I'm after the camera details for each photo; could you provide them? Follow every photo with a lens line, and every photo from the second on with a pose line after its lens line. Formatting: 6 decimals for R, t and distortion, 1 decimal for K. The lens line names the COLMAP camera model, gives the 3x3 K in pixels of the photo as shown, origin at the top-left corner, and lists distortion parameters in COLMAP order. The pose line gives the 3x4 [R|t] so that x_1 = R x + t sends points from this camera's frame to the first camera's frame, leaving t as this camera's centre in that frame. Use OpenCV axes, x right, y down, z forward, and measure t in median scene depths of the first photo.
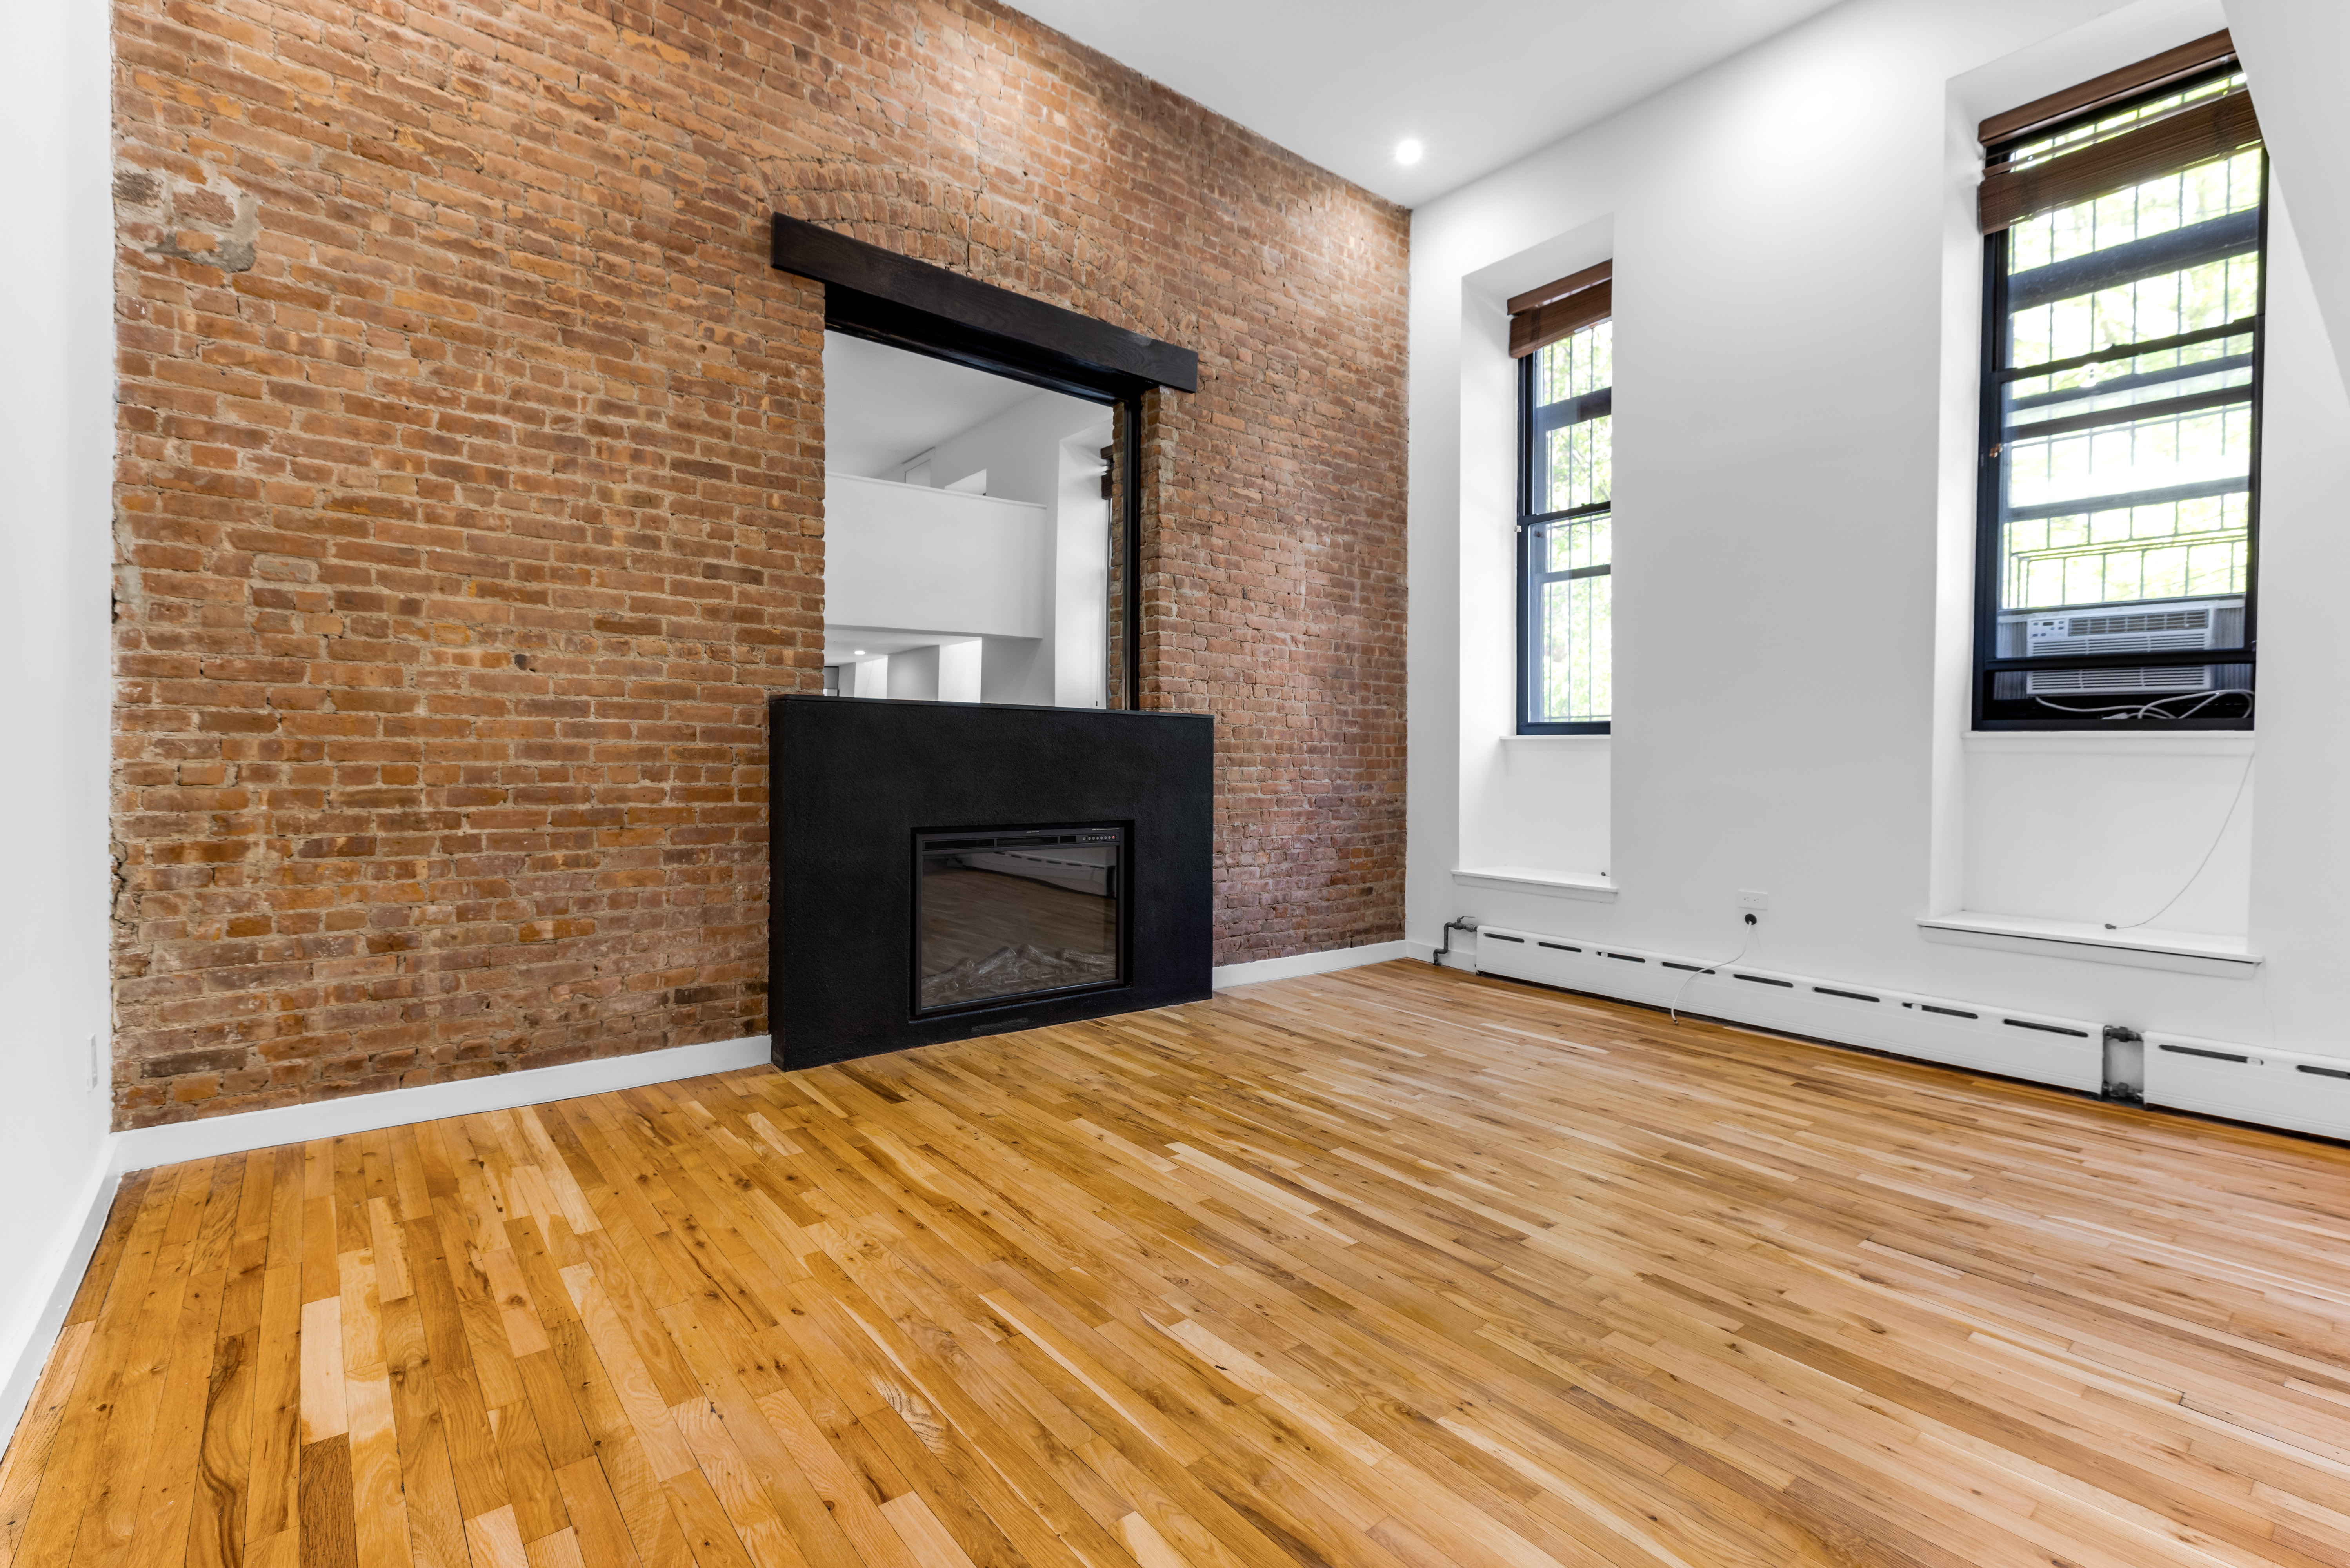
lens RADIAL K [[1057.7, 0, 1184.6], [0, 1057.7, 771.7], [0, 0, 1]] dist [0.005170, -0.000063]
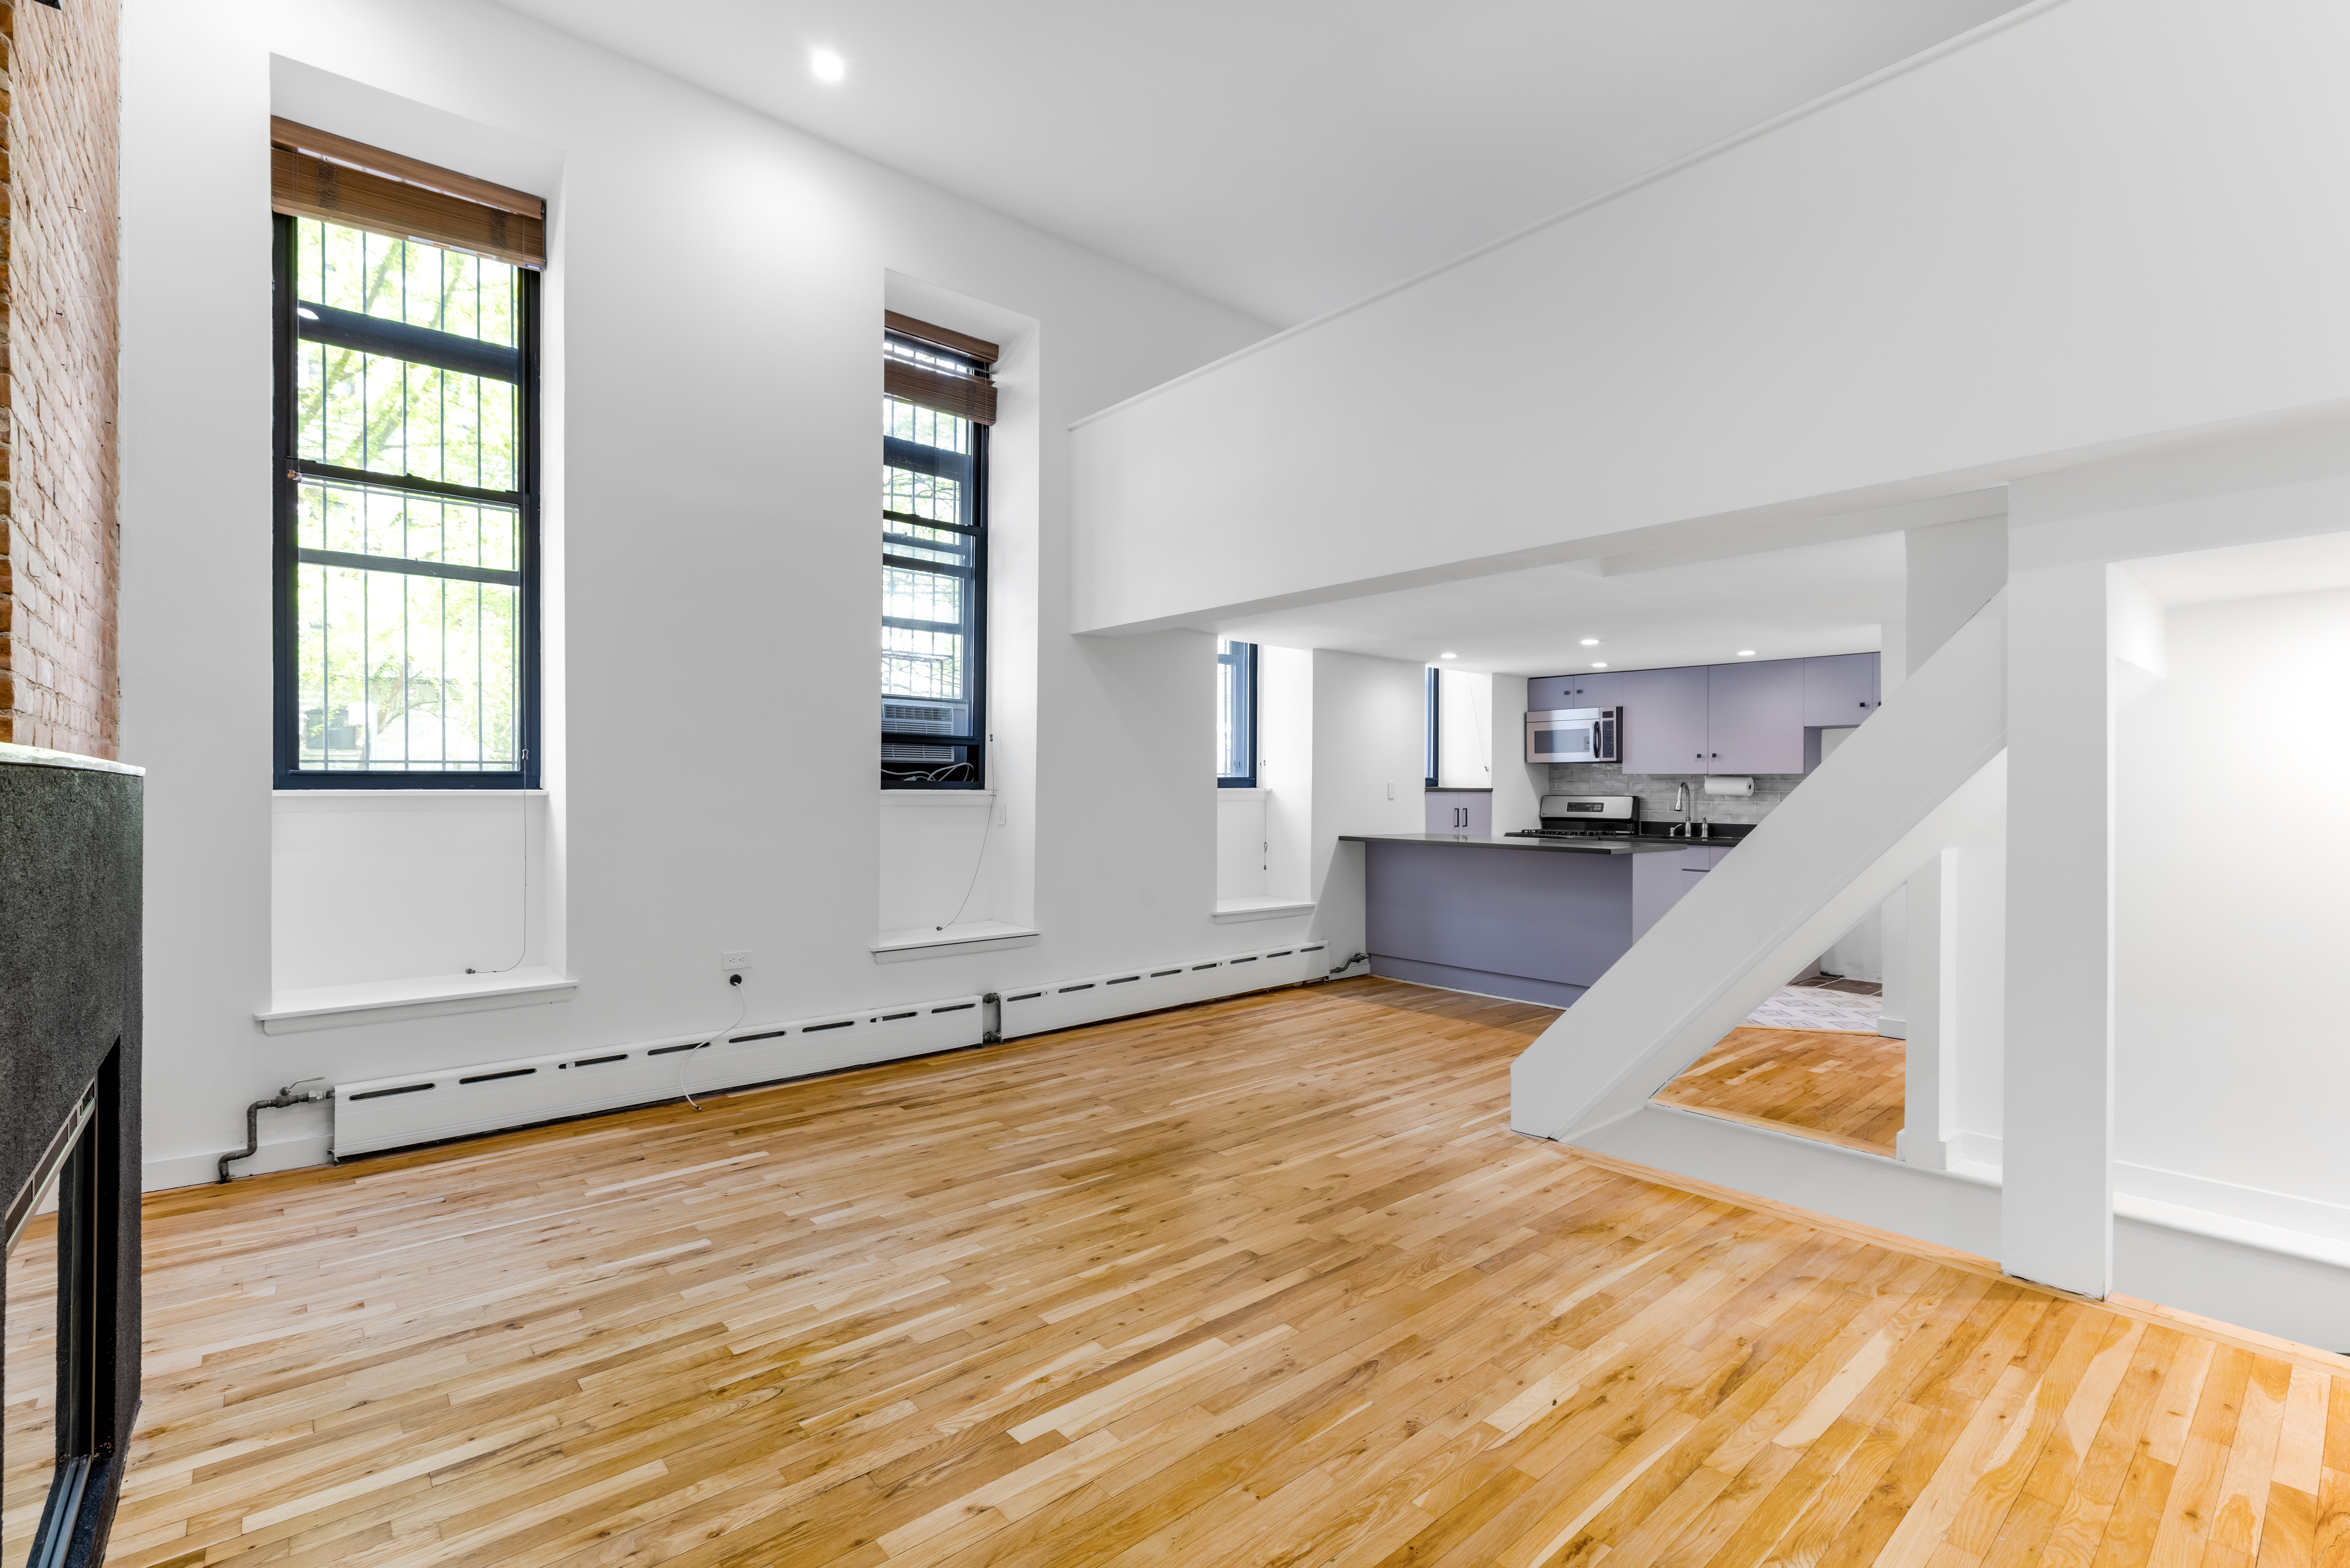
lens RADIAL K [[1057.7, 0, 1176.1], [0, 1057.7, 778.4], [0, 0, 1]] dist [0.005170, -0.000063]
pose [[-0.020961, -0.006897, 0.999757, -0.576915], [0.013037, 0.999889, 0.007171, -0.063477], [-0.999695, 0.013184, -0.020868, 0.752204]]
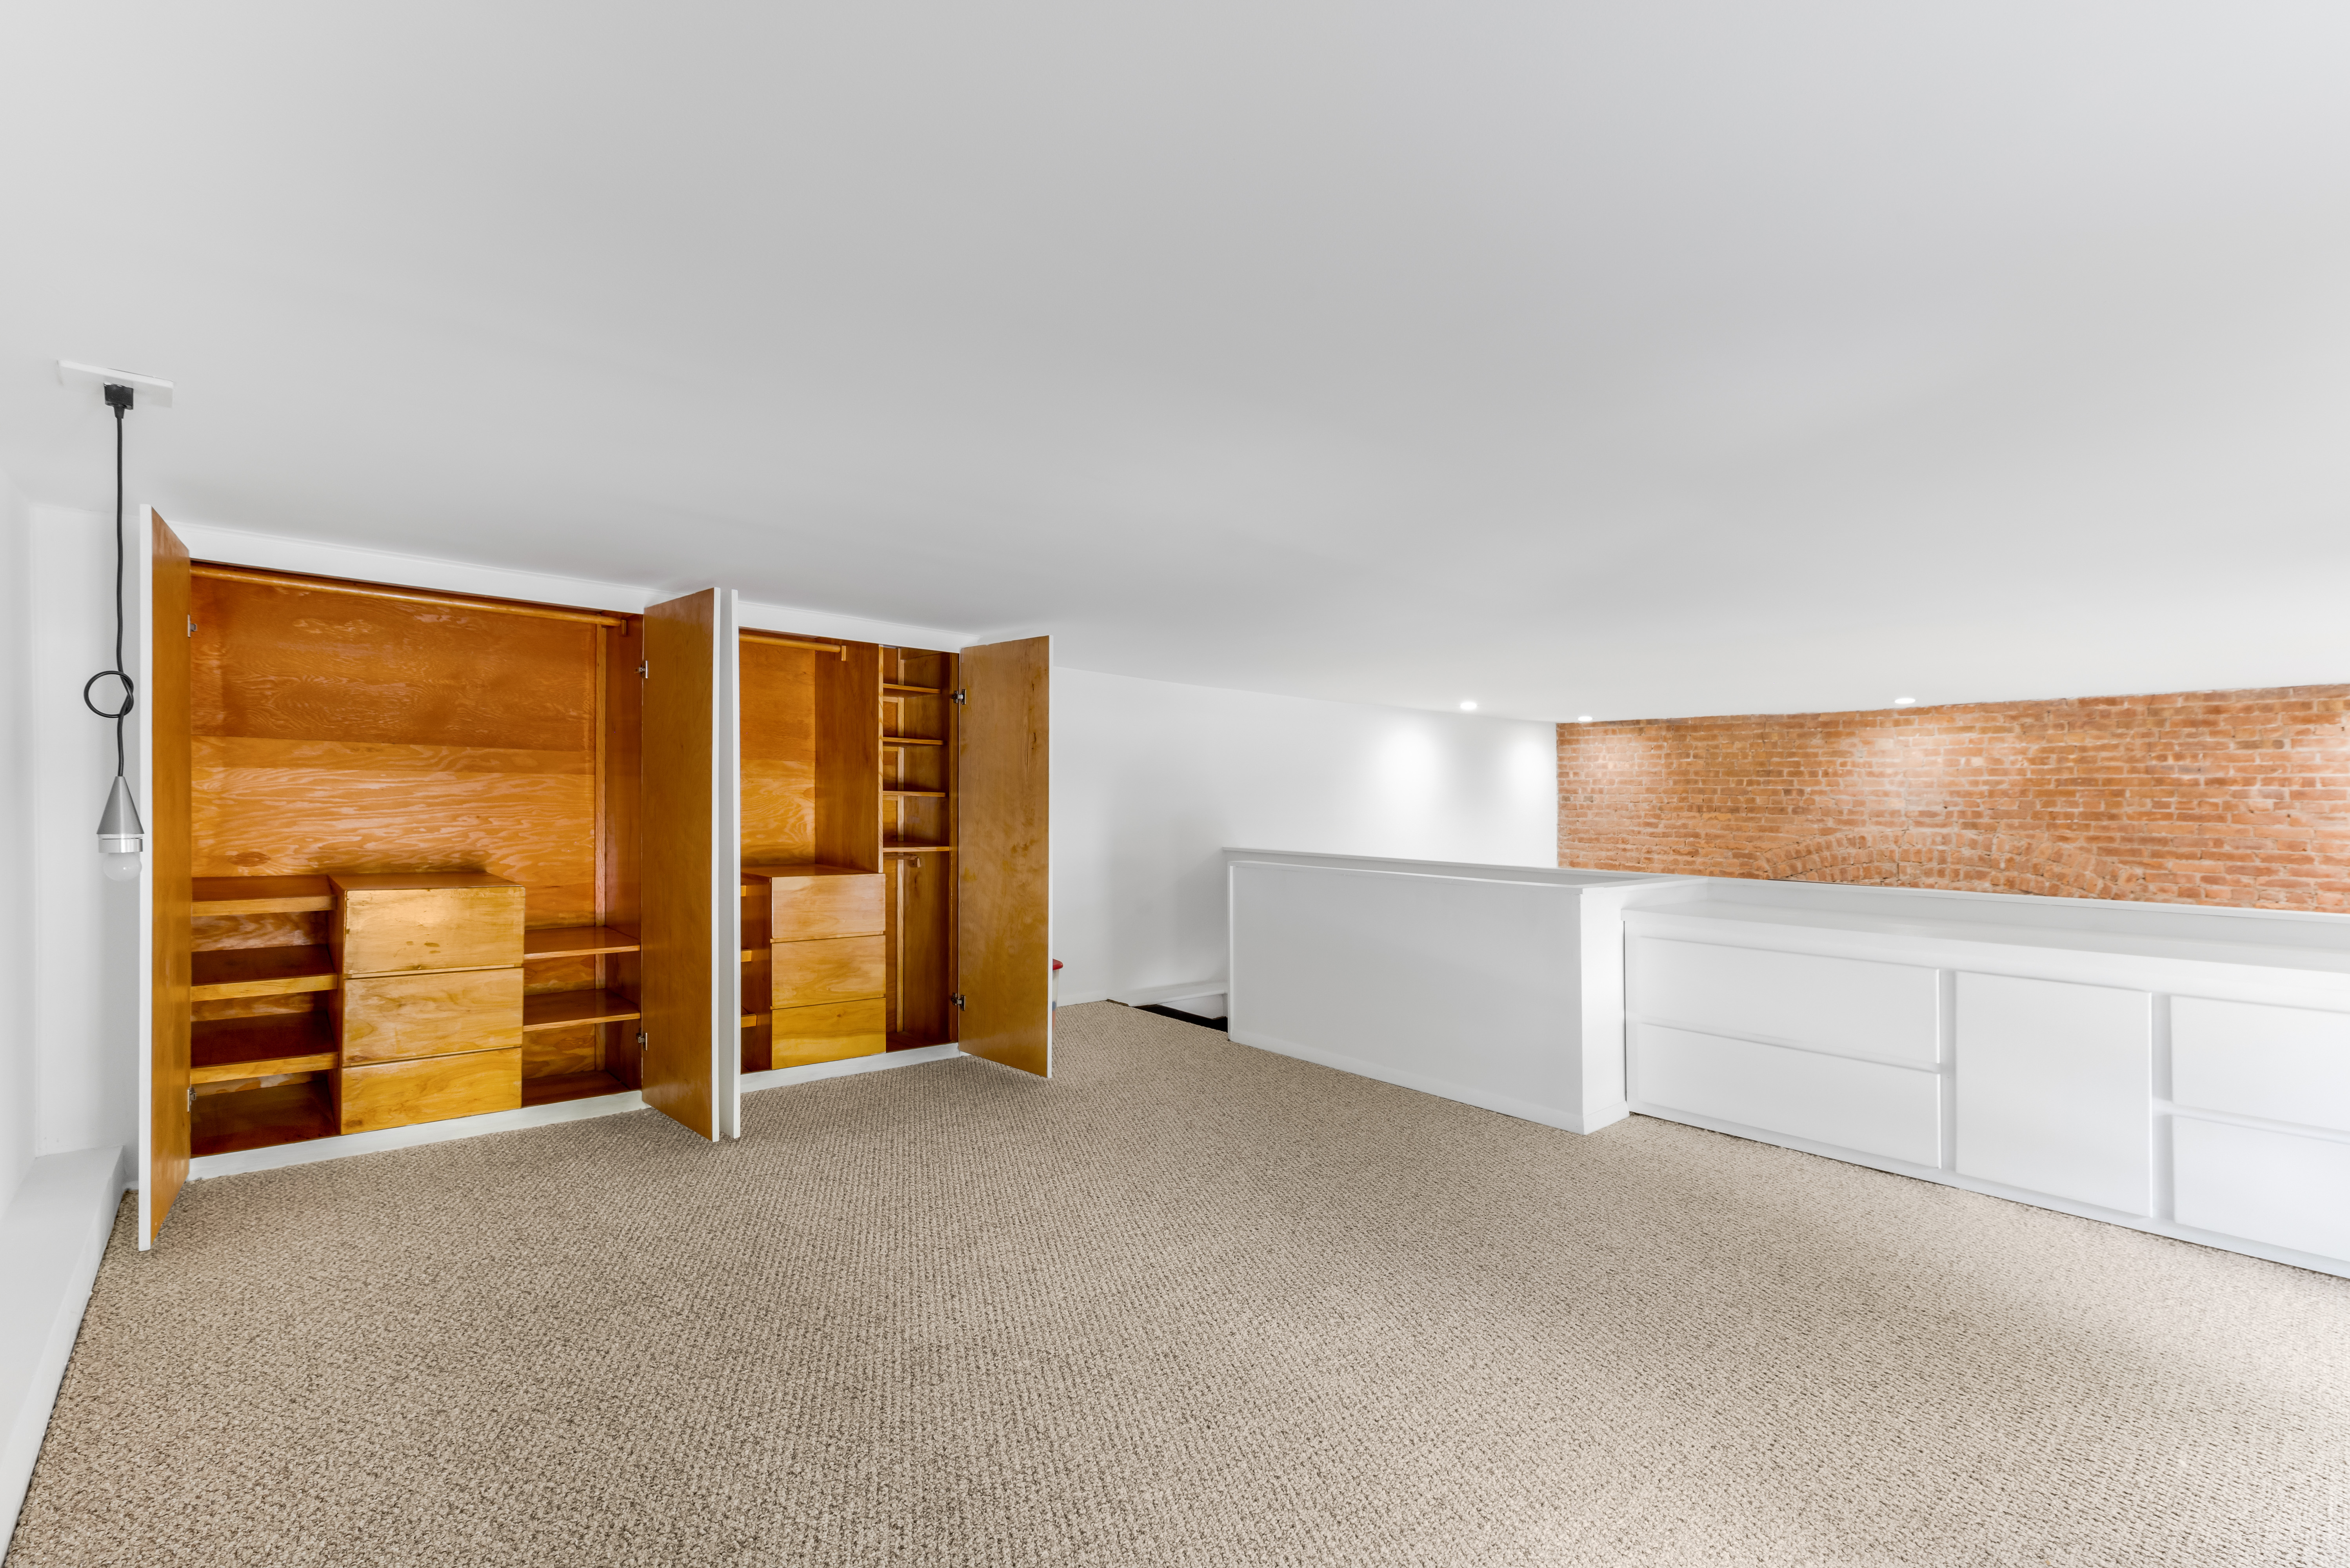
lens RADIAL K [[1057.7, 0, 1179.1], [0, 1057.7, 779.4], [0, 0, 1]] dist [0.005170, -0.000063]
pose [[0.024000, -0.015583, -0.999591, 1.639416], [-0.007361, 0.999849, -0.015764, -0.692554], [0.999685, 0.007736, 0.023881, -0.173137]]
